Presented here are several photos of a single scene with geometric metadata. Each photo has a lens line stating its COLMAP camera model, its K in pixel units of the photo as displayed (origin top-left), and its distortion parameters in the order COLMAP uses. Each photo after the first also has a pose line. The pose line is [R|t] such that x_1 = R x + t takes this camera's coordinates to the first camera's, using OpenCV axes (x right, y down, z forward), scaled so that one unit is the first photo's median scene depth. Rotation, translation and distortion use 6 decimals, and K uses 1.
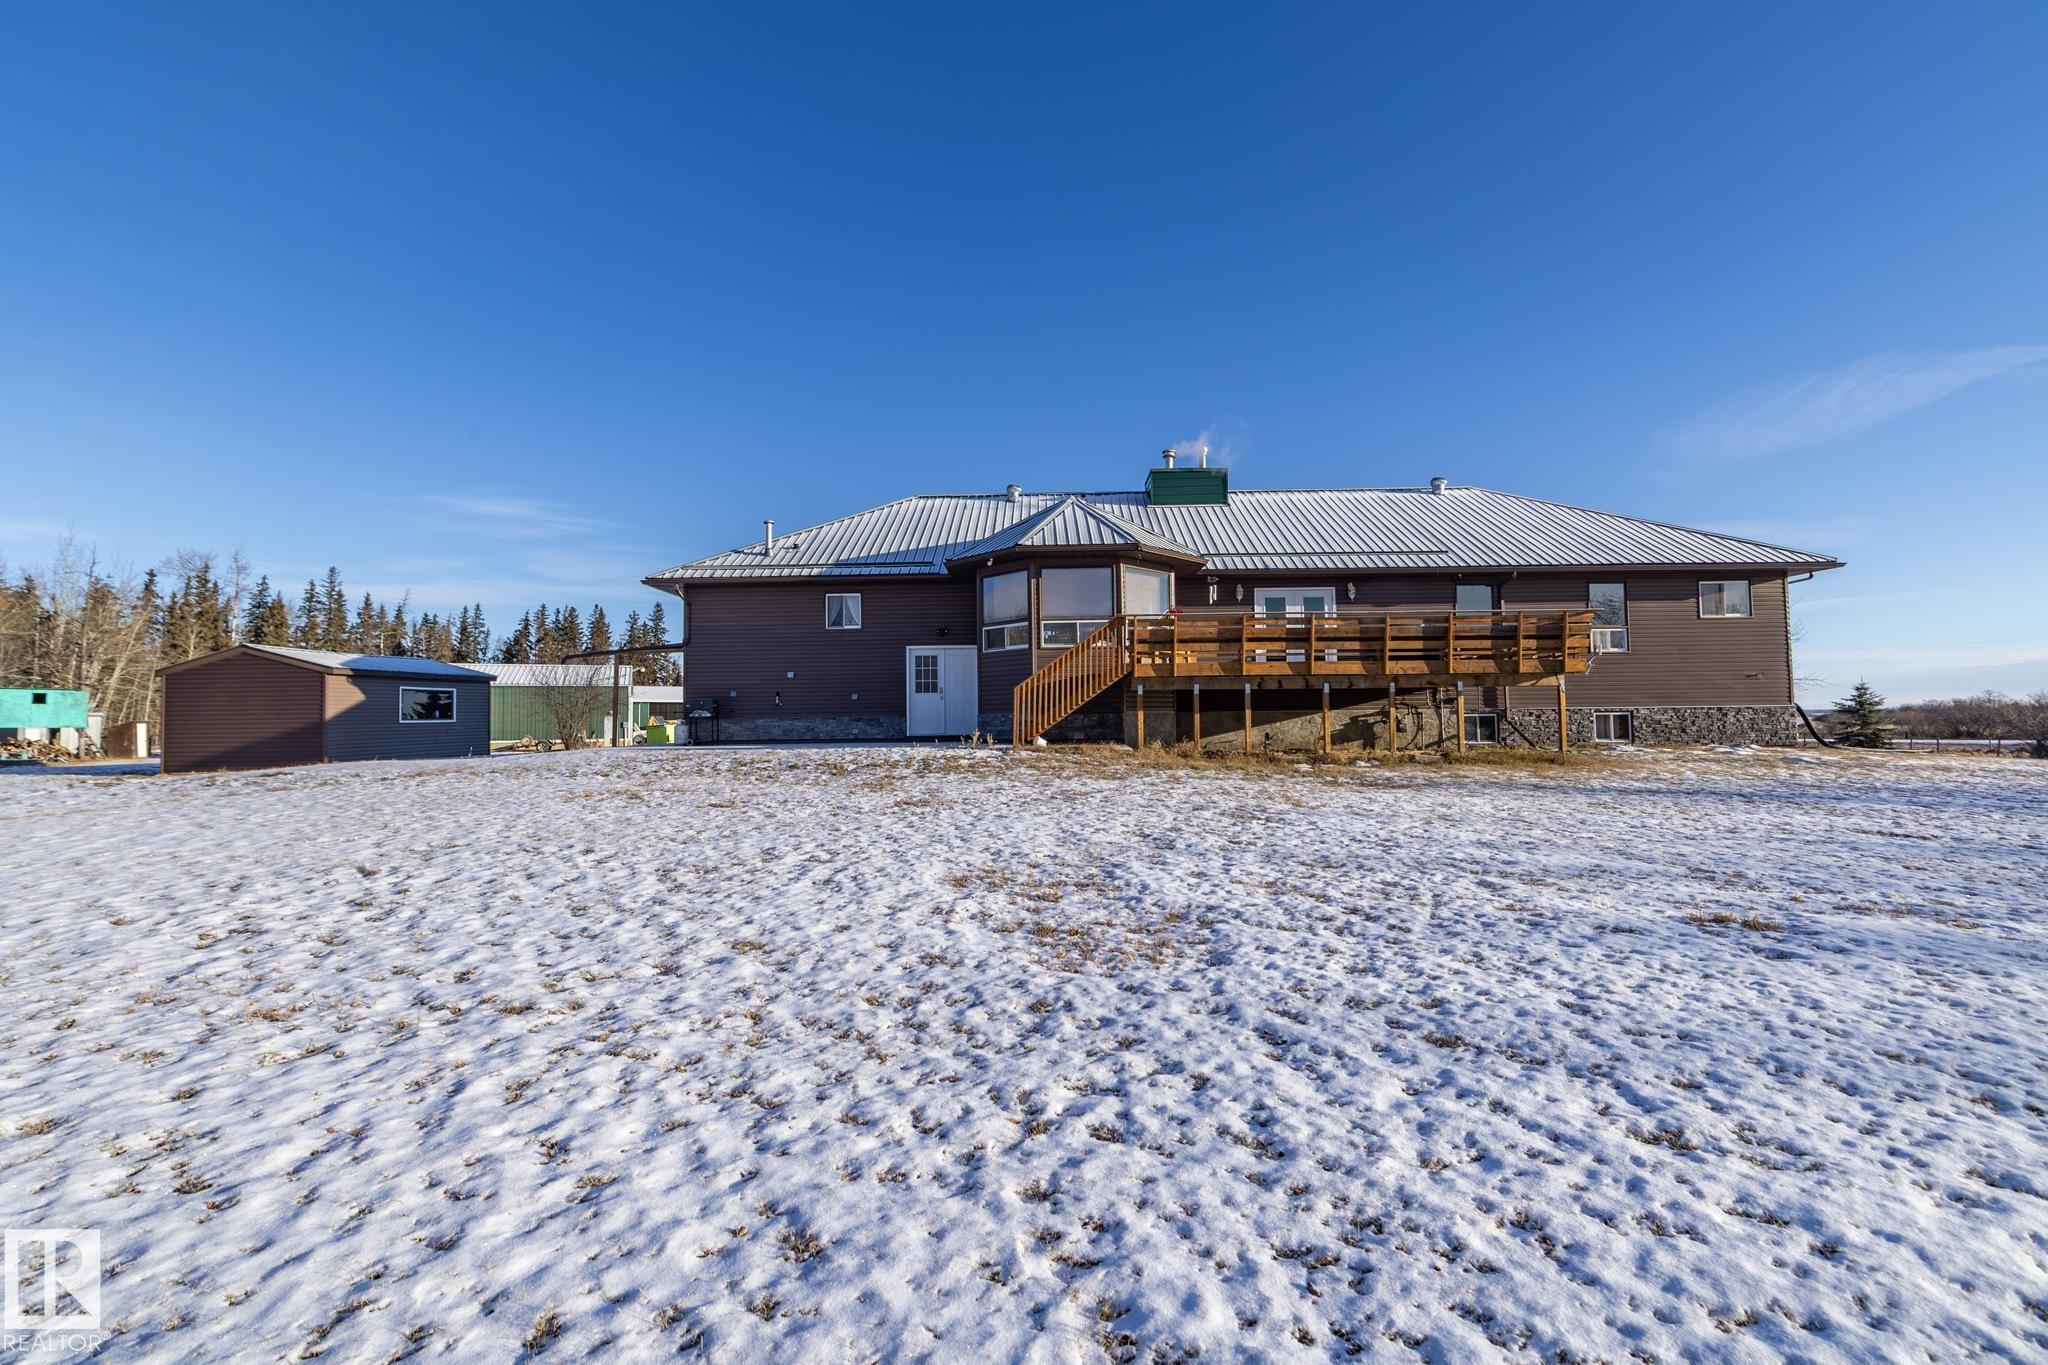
lens RADIAL K [[872.3, 0, 1024.4], [0, 872.3, 682.9], [0, 0, 1]] dist [-0.002739, -0.000207]
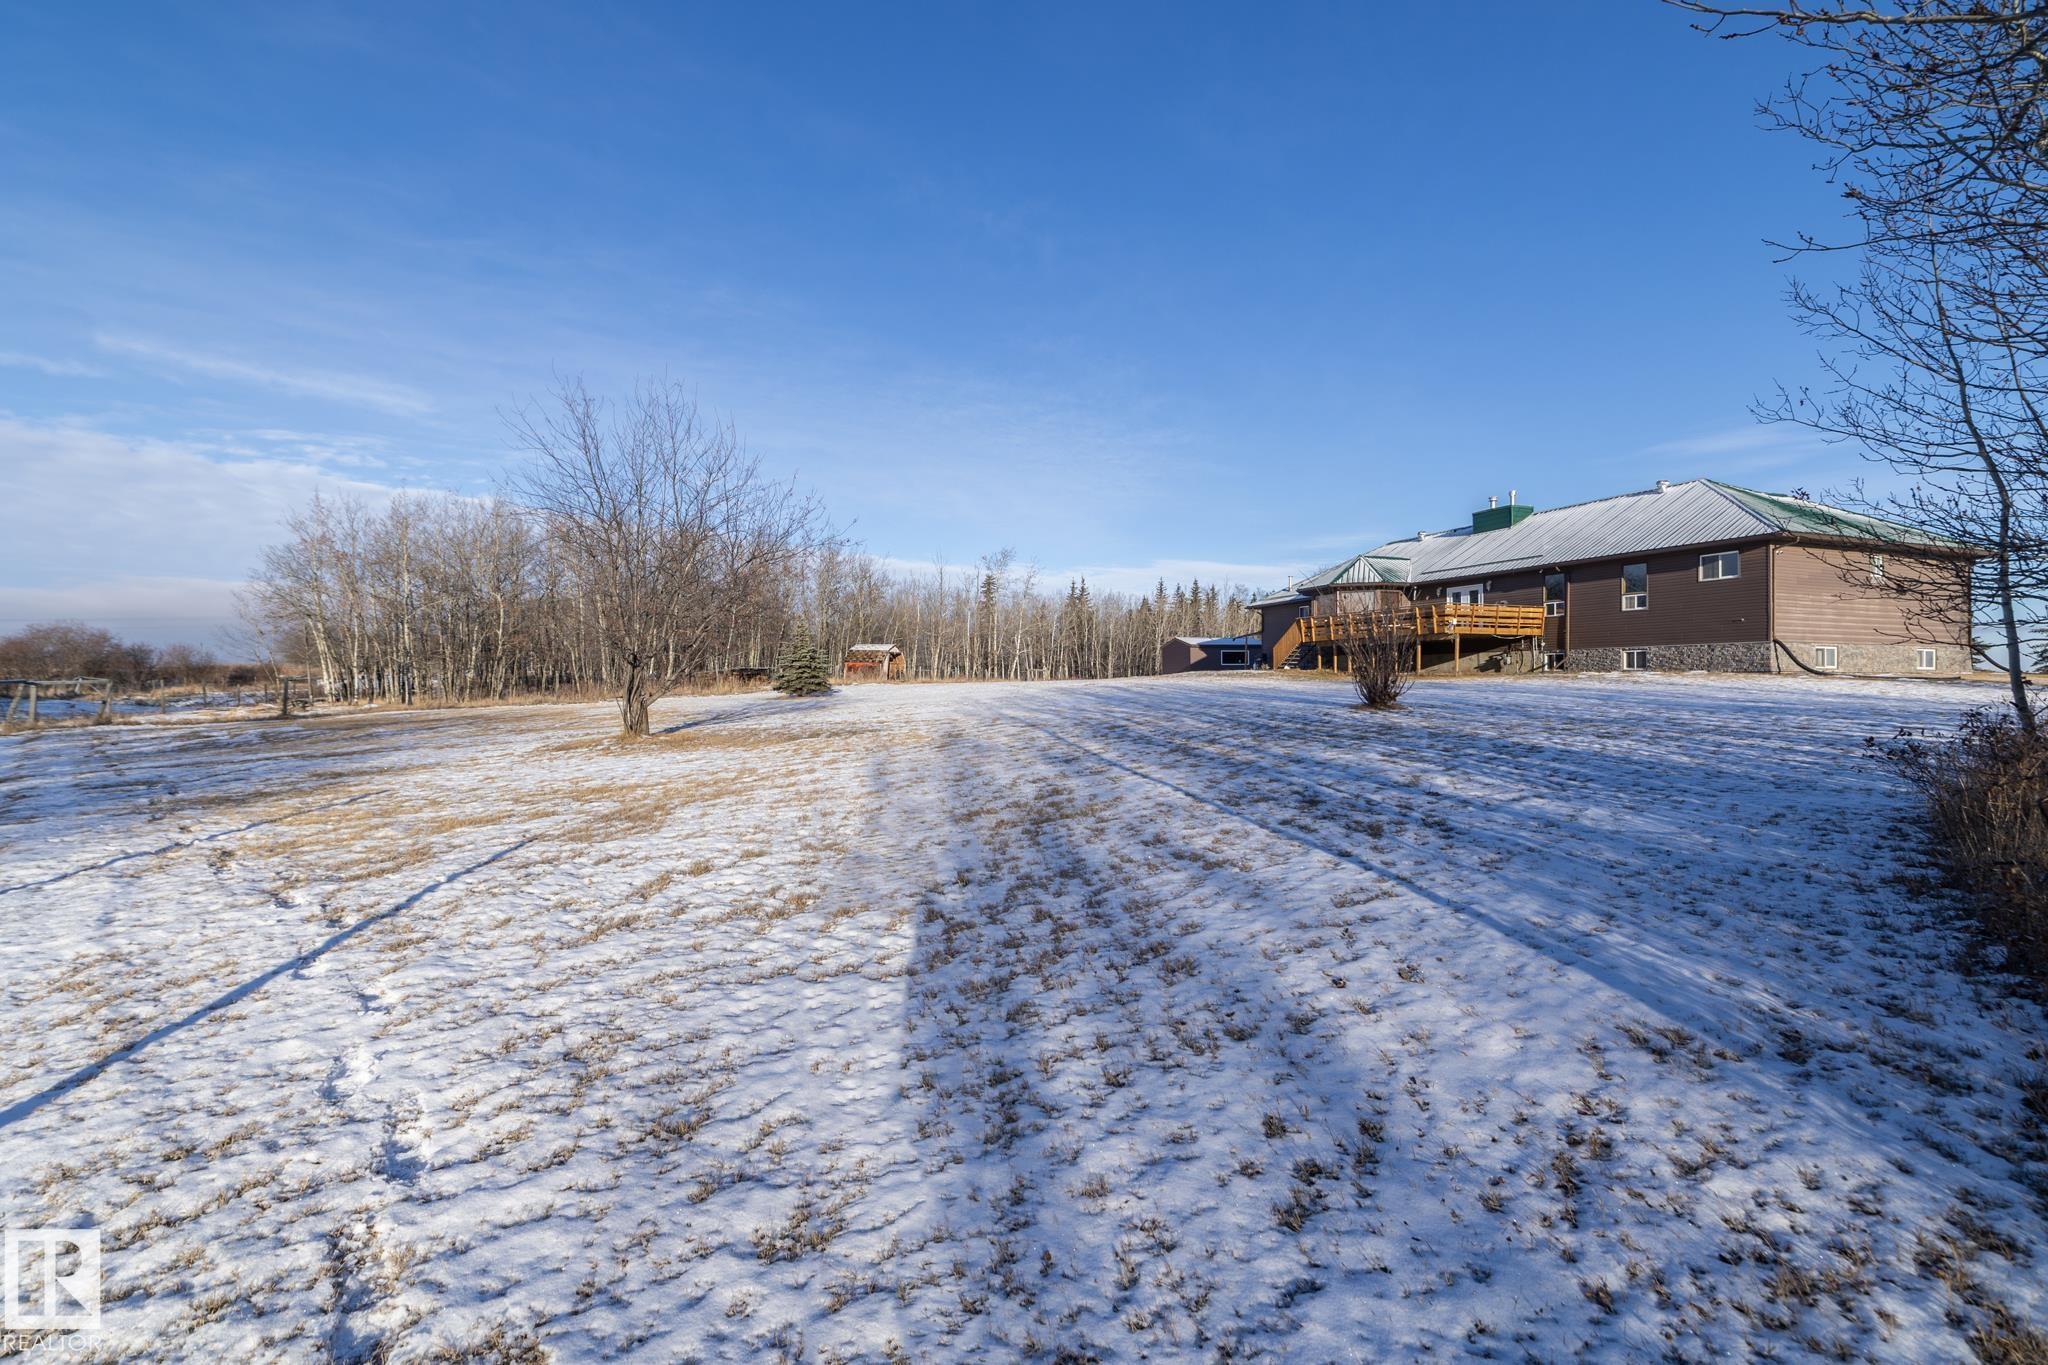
lens RADIAL K [[872.3, 0, 1023.9], [0, 872.3, 679.1], [0, 0, 1]] dist [-0.002739, -0.000207]
pose [[0.347339, 0.008159, -0.937704, 1.660446], [0.035431, 0.999134, 0.021818, 0.012169], [0.937070, -0.040803, 0.346749, -0.492986]]
